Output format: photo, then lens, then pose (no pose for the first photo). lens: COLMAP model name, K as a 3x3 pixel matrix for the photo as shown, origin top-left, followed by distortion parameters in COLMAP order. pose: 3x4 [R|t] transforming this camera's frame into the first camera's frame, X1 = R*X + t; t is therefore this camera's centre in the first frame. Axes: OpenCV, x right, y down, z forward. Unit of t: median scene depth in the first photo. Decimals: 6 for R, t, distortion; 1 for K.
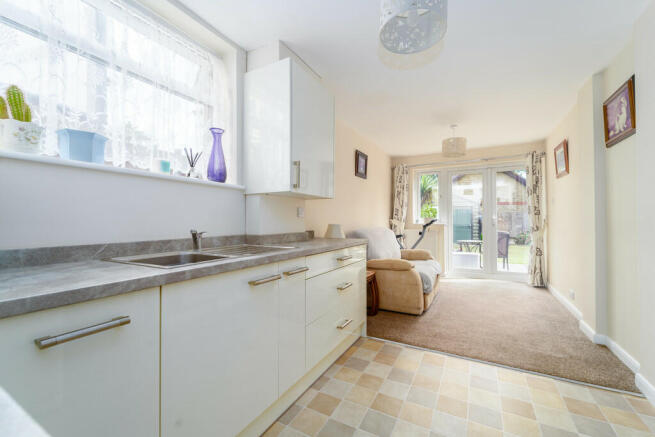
lens RADIAL K [[264.8, 0, 327.5], [0, 264.8, 218.5], [0, 0, 1]] dist [0.000260, -0.000043]
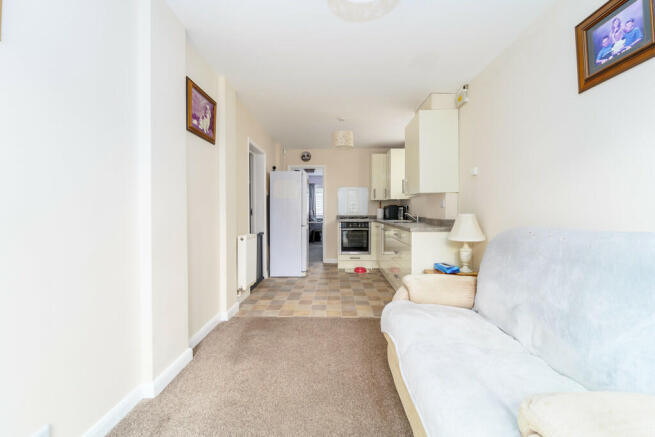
lens RADIAL K [[264.8, 0, 327.5], [0, 264.8, 218.5], [0, 0, 1]] dist [0.000260, -0.000043]
pose [[-0.887813, 0.009089, -0.460114, 1.389768], [0.008896, 0.999957, 0.002589, 0.056618], [0.460118, -0.001795, -0.887856, 2.675886]]
